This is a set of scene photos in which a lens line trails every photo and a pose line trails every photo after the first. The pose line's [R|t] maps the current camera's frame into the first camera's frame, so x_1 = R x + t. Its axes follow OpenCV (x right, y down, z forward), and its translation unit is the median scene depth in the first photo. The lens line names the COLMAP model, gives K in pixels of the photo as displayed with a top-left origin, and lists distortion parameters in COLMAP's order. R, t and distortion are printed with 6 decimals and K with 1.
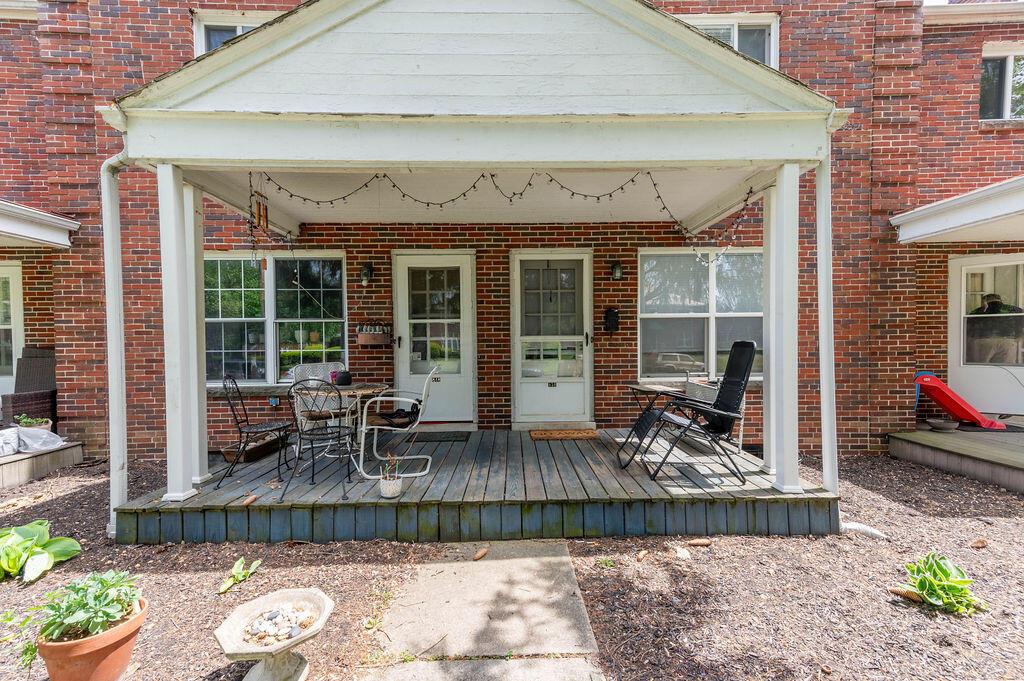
lens RADIAL K [[422.5, 0, 512.4], [0, 422.5, 348.1], [0, 0, 1]] dist [0.023903, 0.000093]
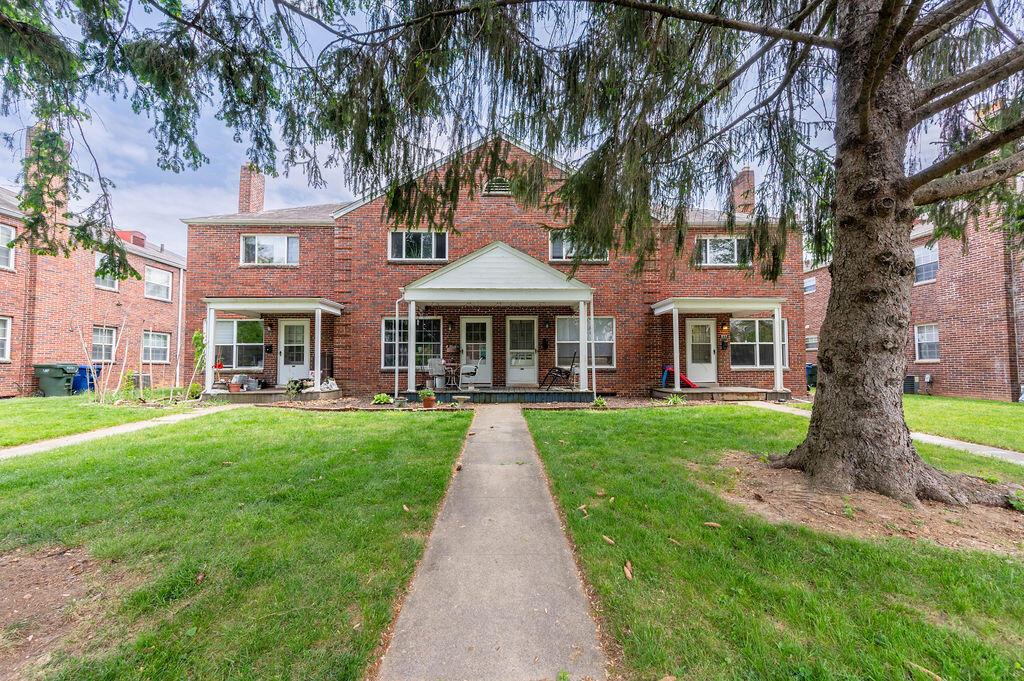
lens RADIAL K [[409.2, 0, 508.4], [0, 409.2, 349.0], [0, 0, 1]] dist [0.027530, -0.000667]
pose [[0.999965, 0.007771, -0.003019, 0.019520], [-0.007924, 0.998473, -0.054670, 0.103289], [0.002589, 0.054692, 0.998500, -1.473915]]
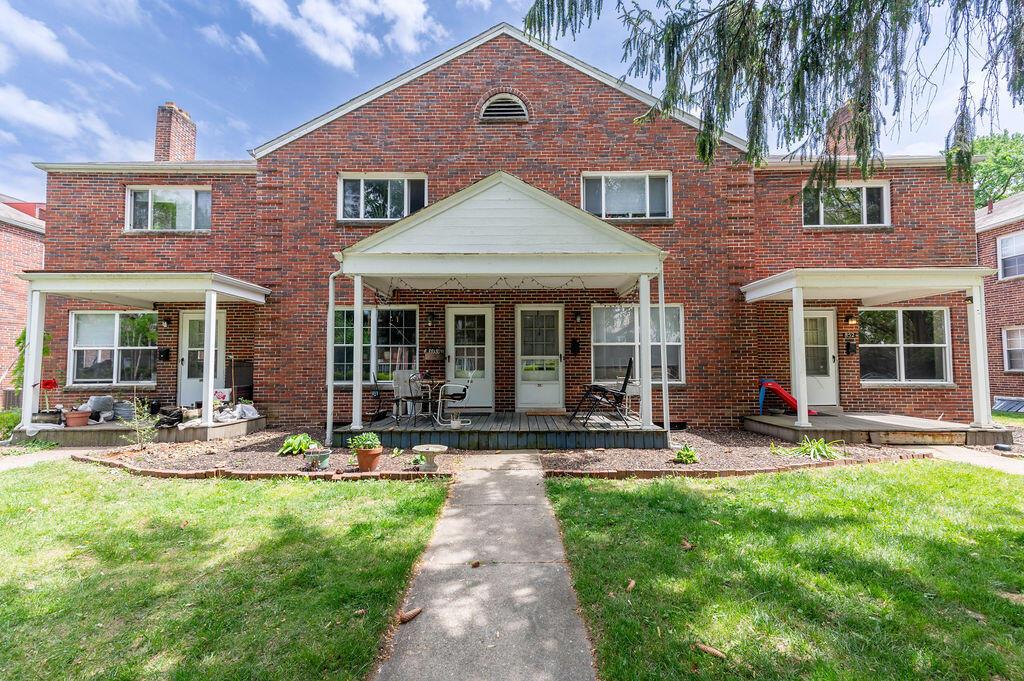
lens RADIAL K [[409.2, 0, 511.6], [0, 409.2, 348.2], [0, 0, 1]] dist [0.027530, -0.000667]
pose [[0.999634, 0.006209, -0.026326, 0.025183], [-0.007776, 0.998178, -0.059831, 0.039335], [0.025907, 0.060014, 0.997861, -0.622224]]
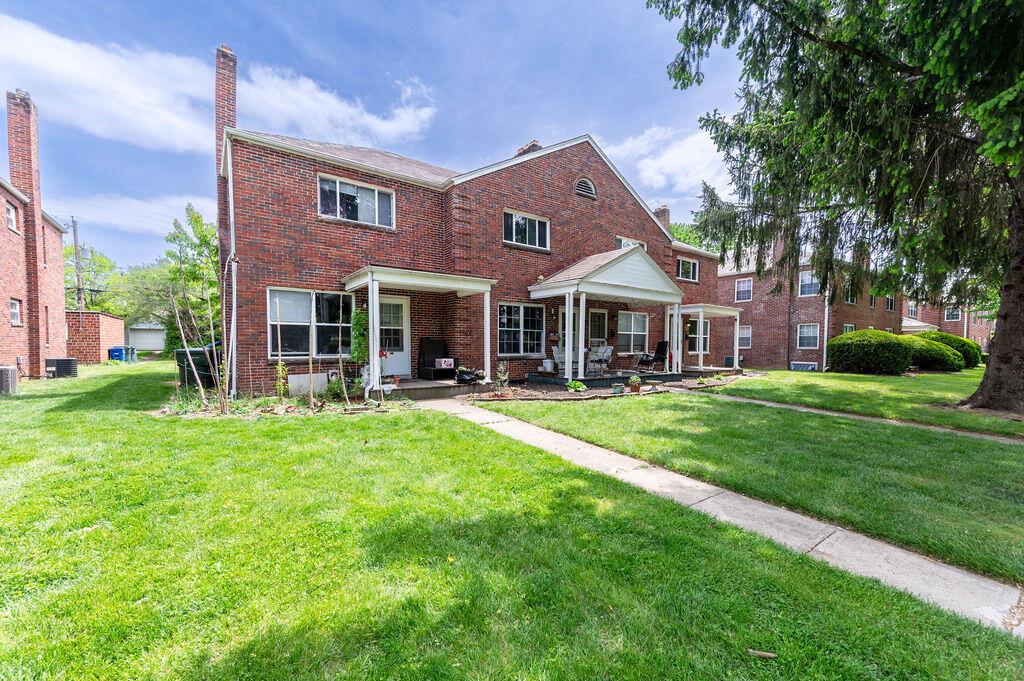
lens RADIAL K [[409.2, 0, 508.0], [0, 409.2, 356.7], [0, 0, 1]] dist [0.027530, -0.000667]
pose [[0.819615, -0.001661, 0.572912, -2.055848], [-0.006097, 0.999914, 0.011621, 0.070044], [-0.572882, -0.013018, 0.819535, -0.982416]]
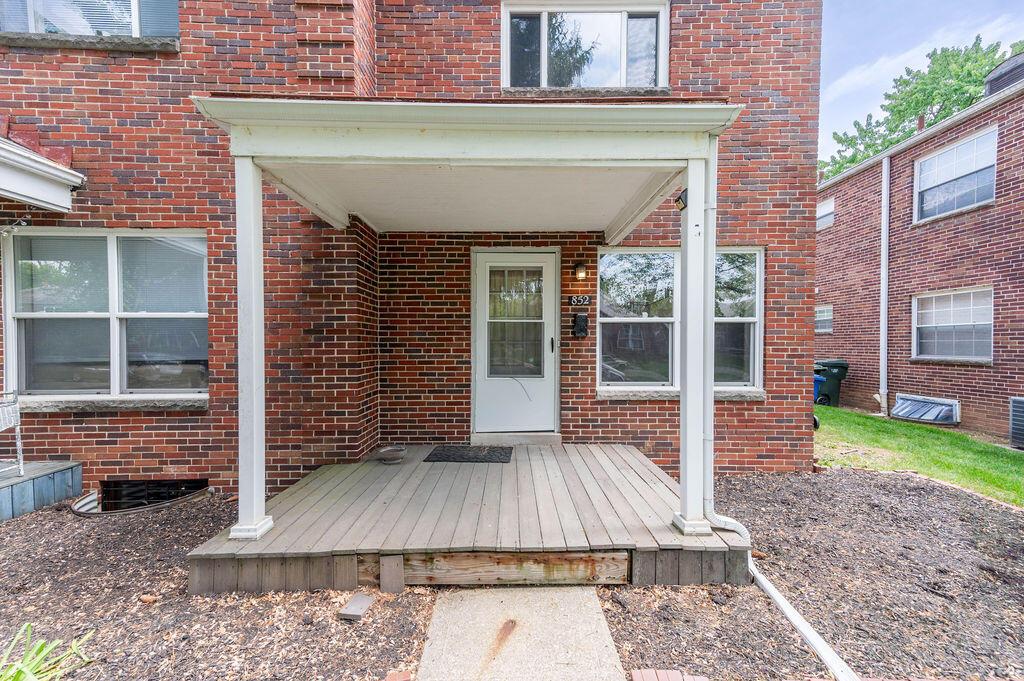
lens RADIAL K [[409.2, 0, 509.1], [0, 409.2, 347.9], [0, 0, 1]] dist [0.027530, -0.000667]
pose [[0.999963, 0.006762, -0.005297, 1.224389], [-0.006783, 0.999970, -0.003819, -0.019726], [0.005271, 0.003854, 0.999979, 0.233278]]
